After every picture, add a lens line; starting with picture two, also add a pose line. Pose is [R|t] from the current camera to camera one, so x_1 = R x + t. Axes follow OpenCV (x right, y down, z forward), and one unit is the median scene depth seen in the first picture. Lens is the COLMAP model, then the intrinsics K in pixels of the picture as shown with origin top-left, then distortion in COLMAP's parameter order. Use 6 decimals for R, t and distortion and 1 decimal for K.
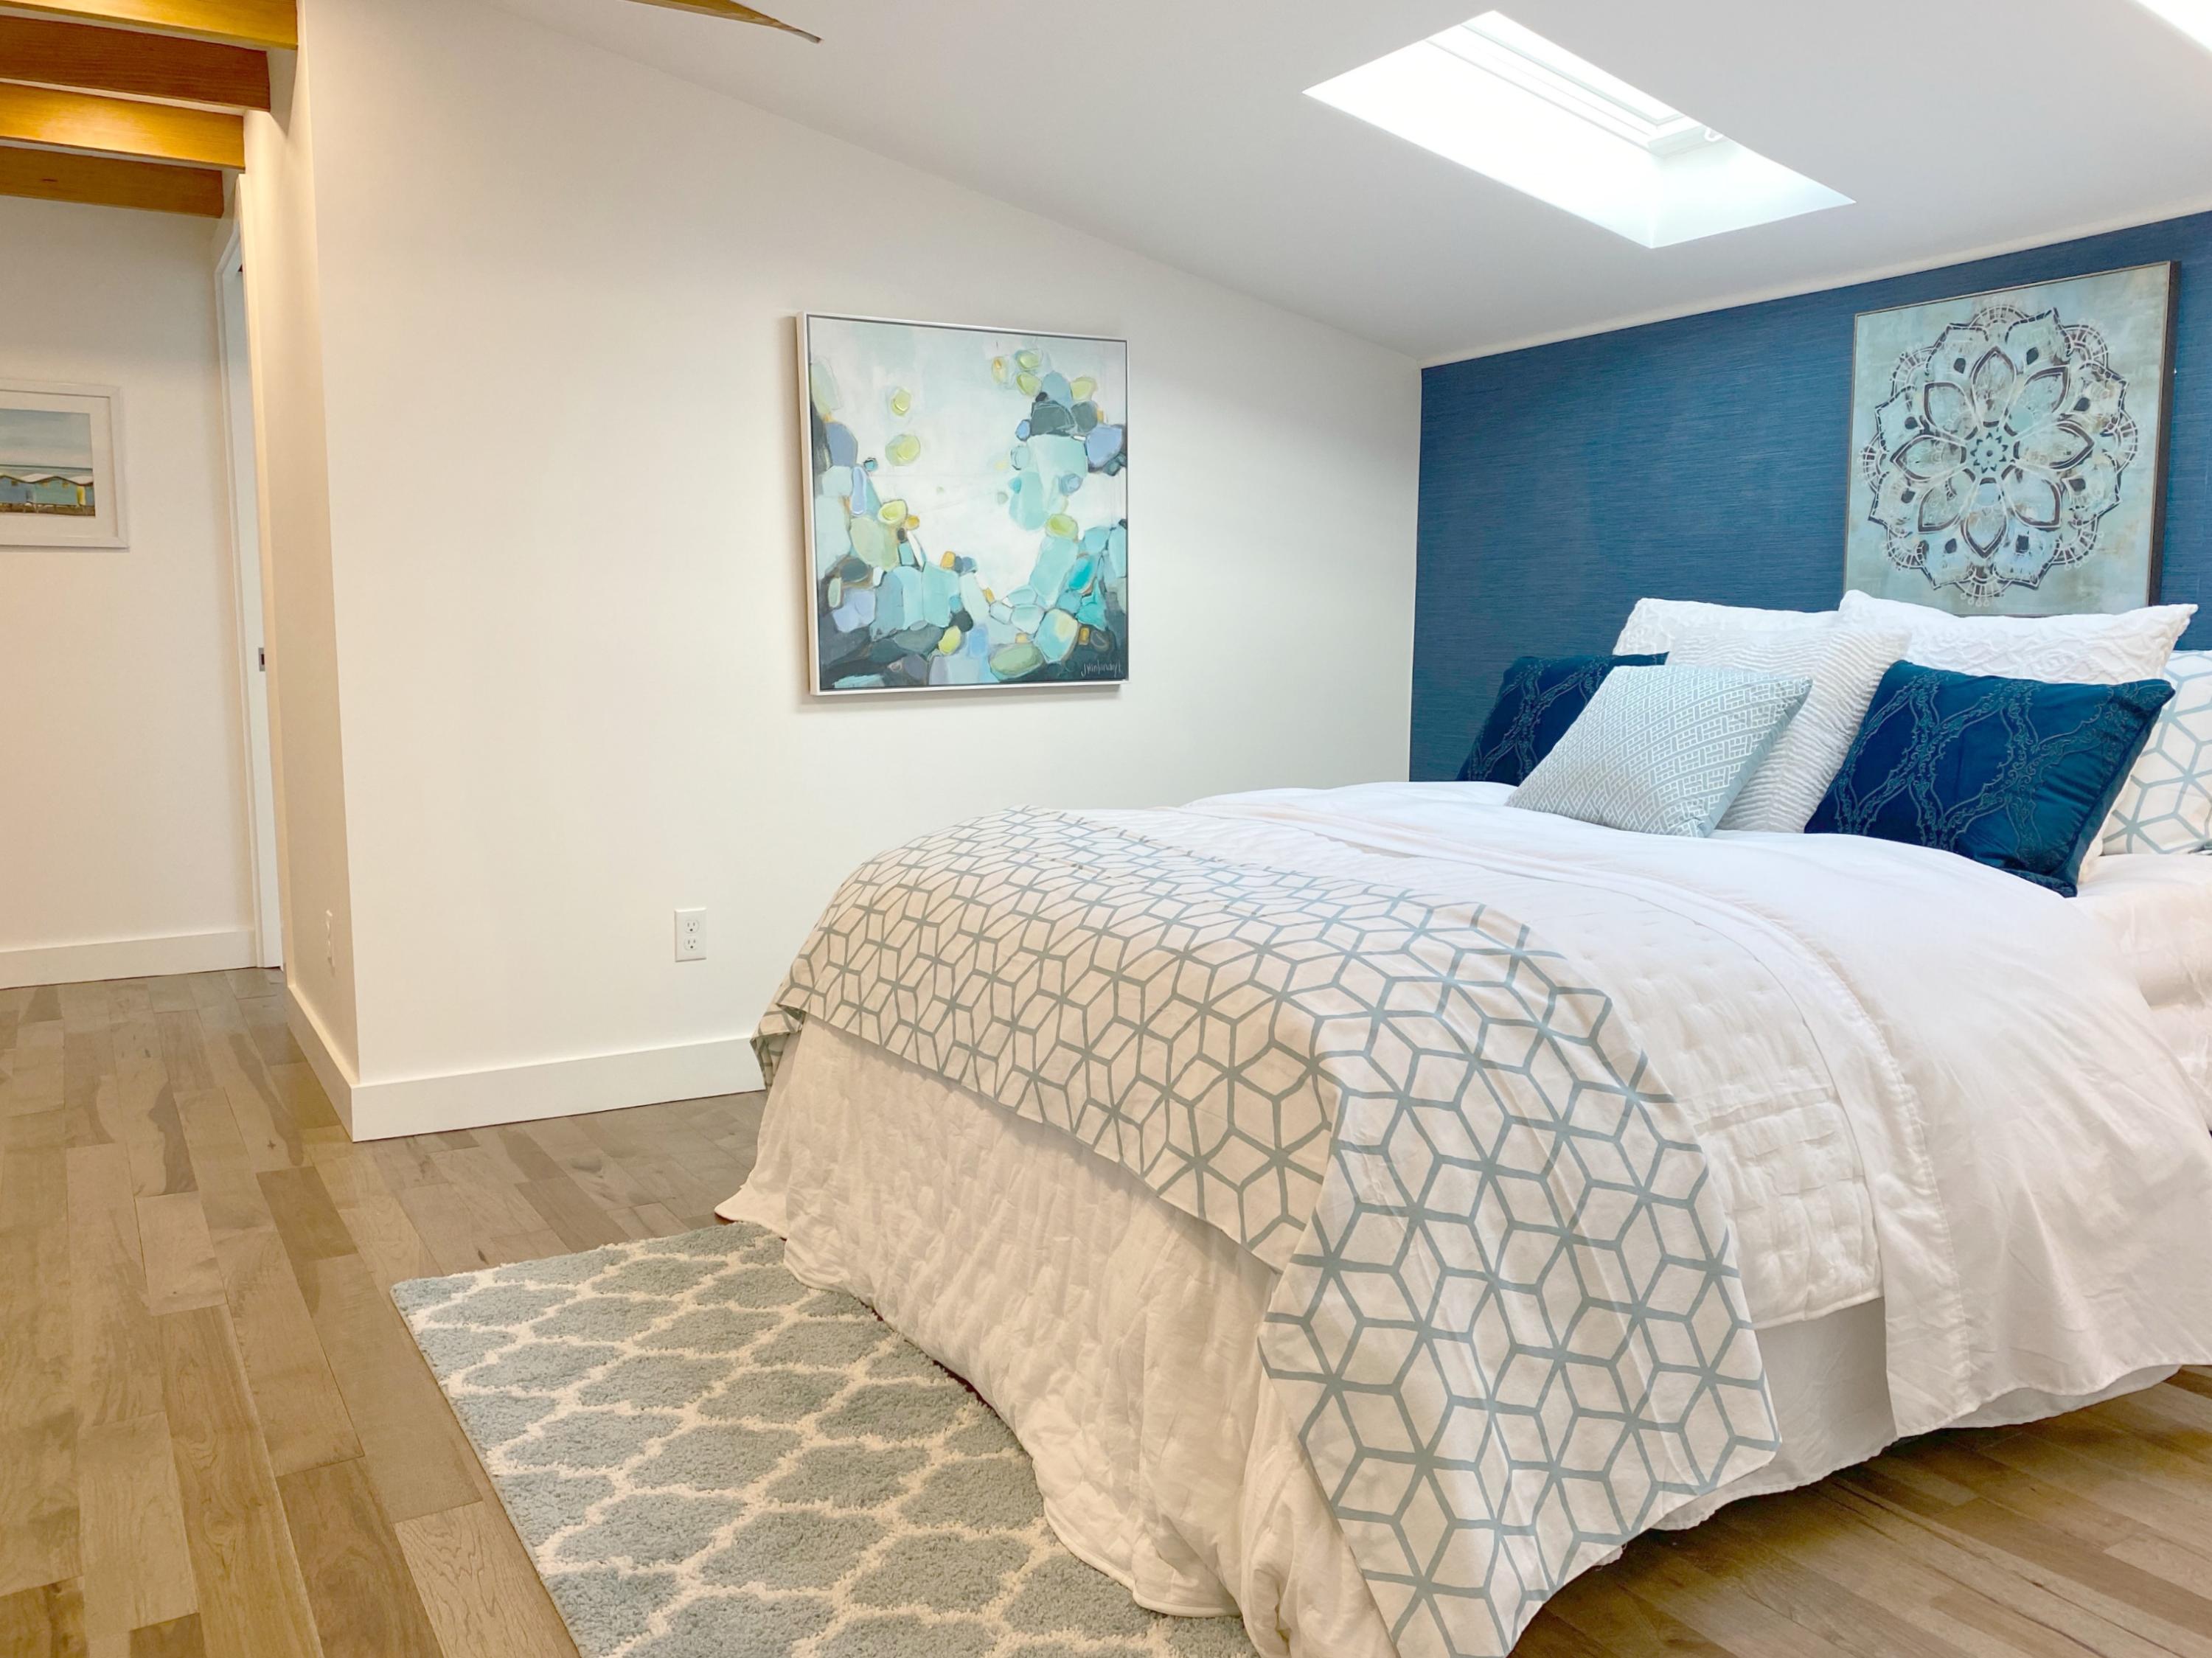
lens RADIAL K [[1732.7, 0, 1106.0], [0, 1732.7, 829.0], [0, 0, 1]] dist [0.039621, -0.076114]
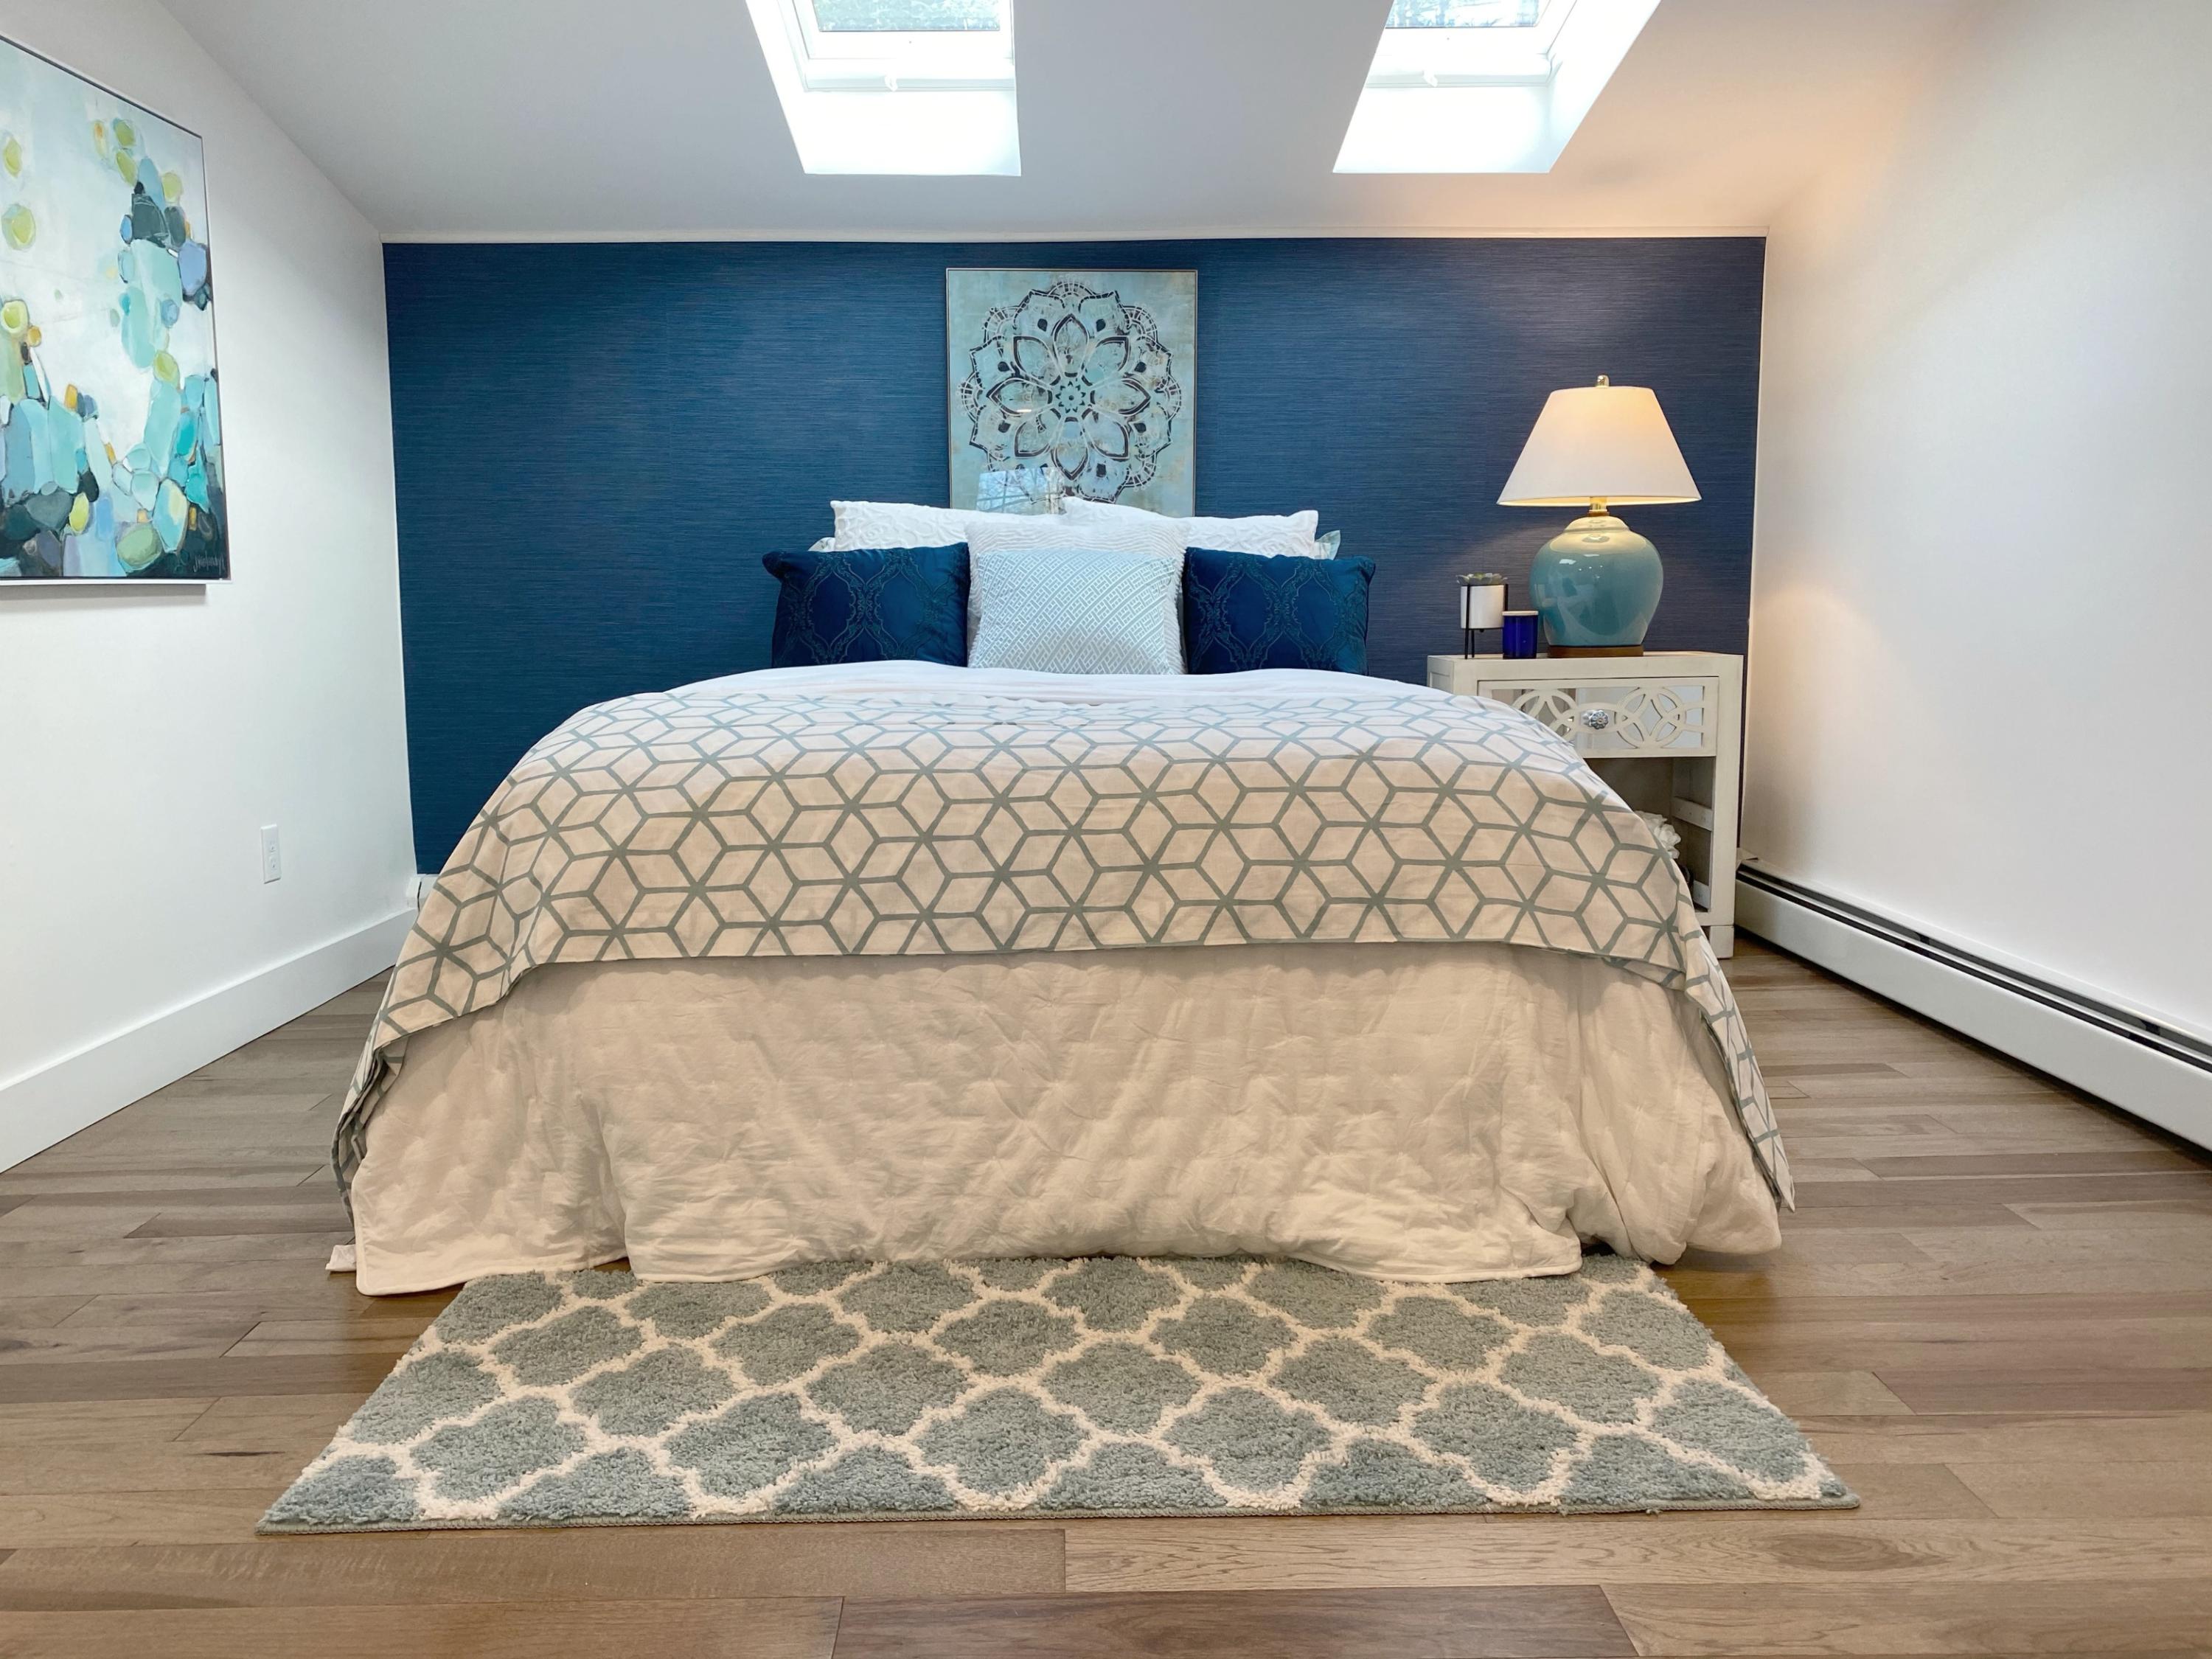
lens RADIAL K [[1679.8, 0, 1106.1], [0, 1679.8, 859.2], [0, 0, 1]] dist [0.037530, -0.079510]
pose [[0.486760, -0.127811, 0.864135, -0.604403], [0.102655, 0.990753, 0.088715, 0.015221], [-0.867483, 0.045525, 0.495379, 0.375299]]
